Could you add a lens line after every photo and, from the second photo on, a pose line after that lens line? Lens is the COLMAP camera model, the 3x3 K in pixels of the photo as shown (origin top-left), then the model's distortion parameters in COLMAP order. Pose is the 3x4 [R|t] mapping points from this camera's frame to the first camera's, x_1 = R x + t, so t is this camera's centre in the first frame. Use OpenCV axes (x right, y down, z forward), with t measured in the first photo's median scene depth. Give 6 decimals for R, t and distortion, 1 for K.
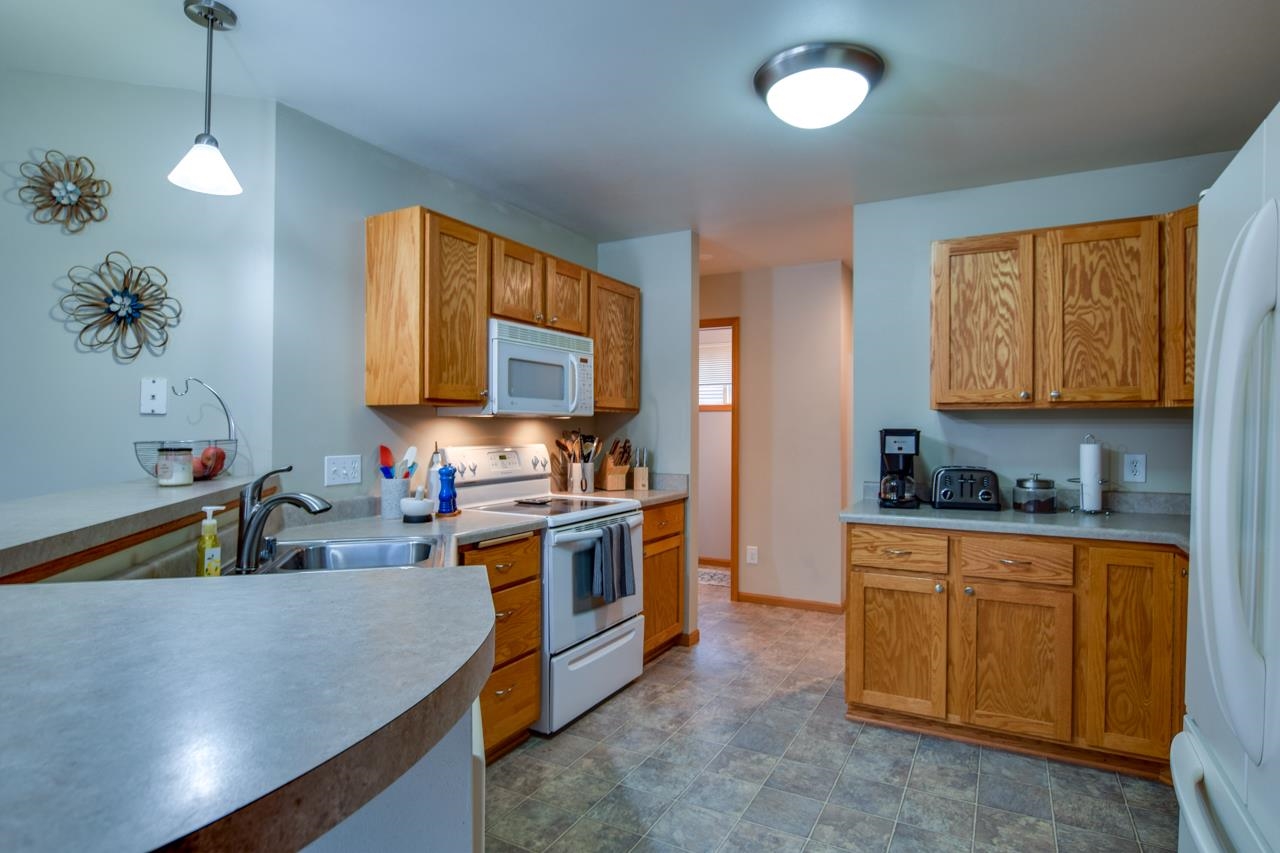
lens RADIAL K [[663.2, 0, 647.0], [0, 663.2, 429.4], [0, 0, 1]] dist [-0.022761, 0.000249]
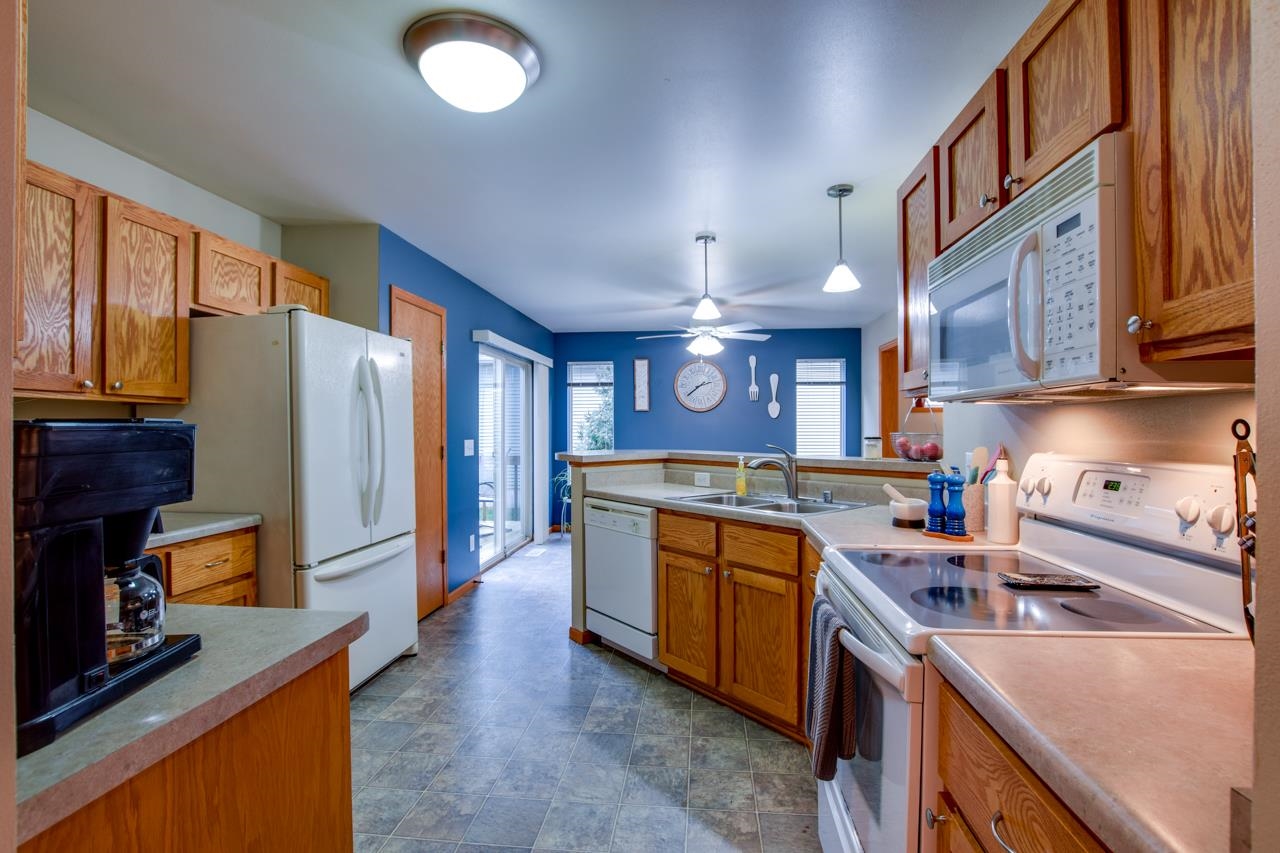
lens RADIAL K [[584.3, 0, 645.6], [0, 584.3, 430.5], [0, 0, 1]] dist [-0.026806, 0.000533]
pose [[-0.921935, 0.001349, -0.387343, 0.285901], [-0.000751, 0.999986, 0.005270, 0.002799], [0.387345, 0.005150, -0.921921, 1.515745]]
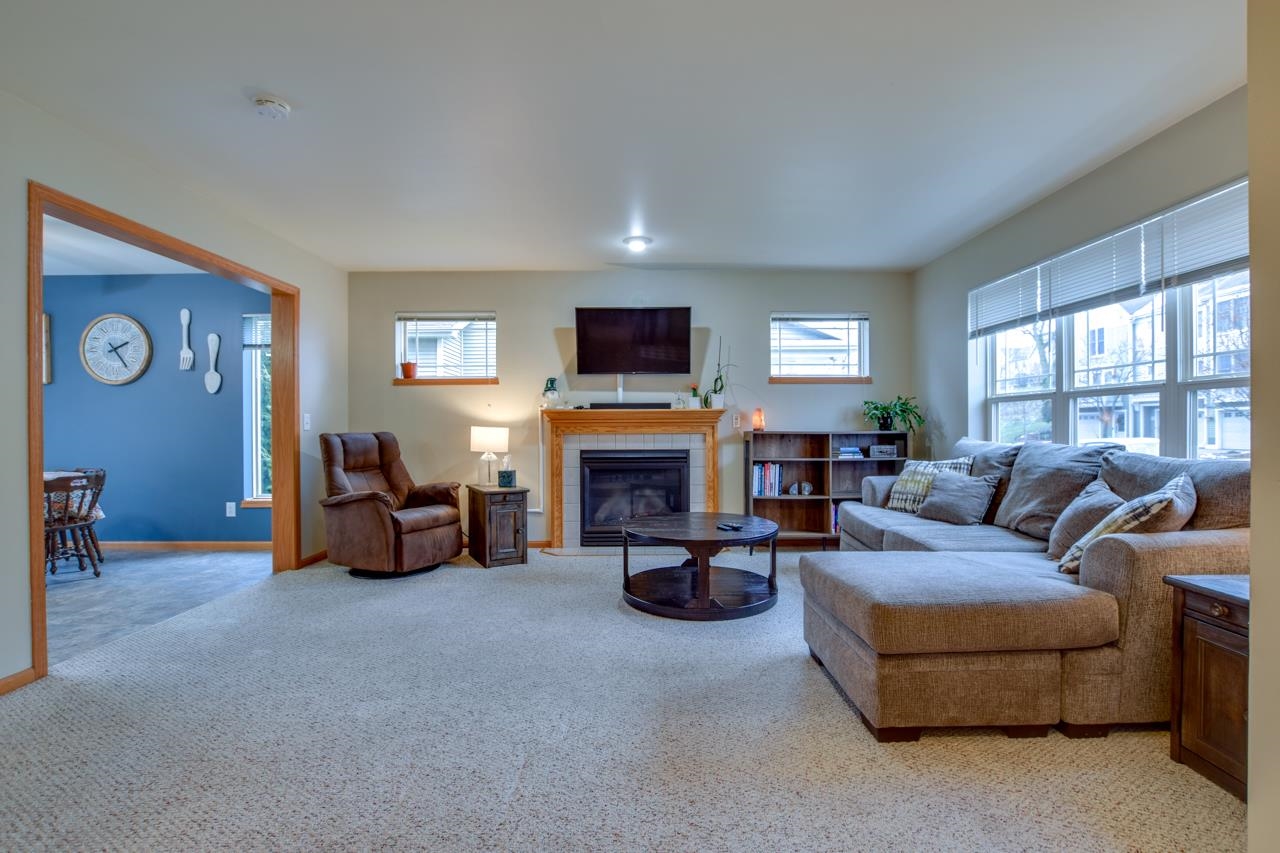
lens RADIAL K [[567.6, 0, 646.7], [0, 567.6, 429.1], [0, 0, 1]] dist [-0.031655, 0.003800]
pose [[-0.873118, 0.003747, -0.487494, -1.586141], [0.001951, 0.999989, 0.004191, 0.073546], [0.487504, 0.002708, -0.873116, 1.644608]]
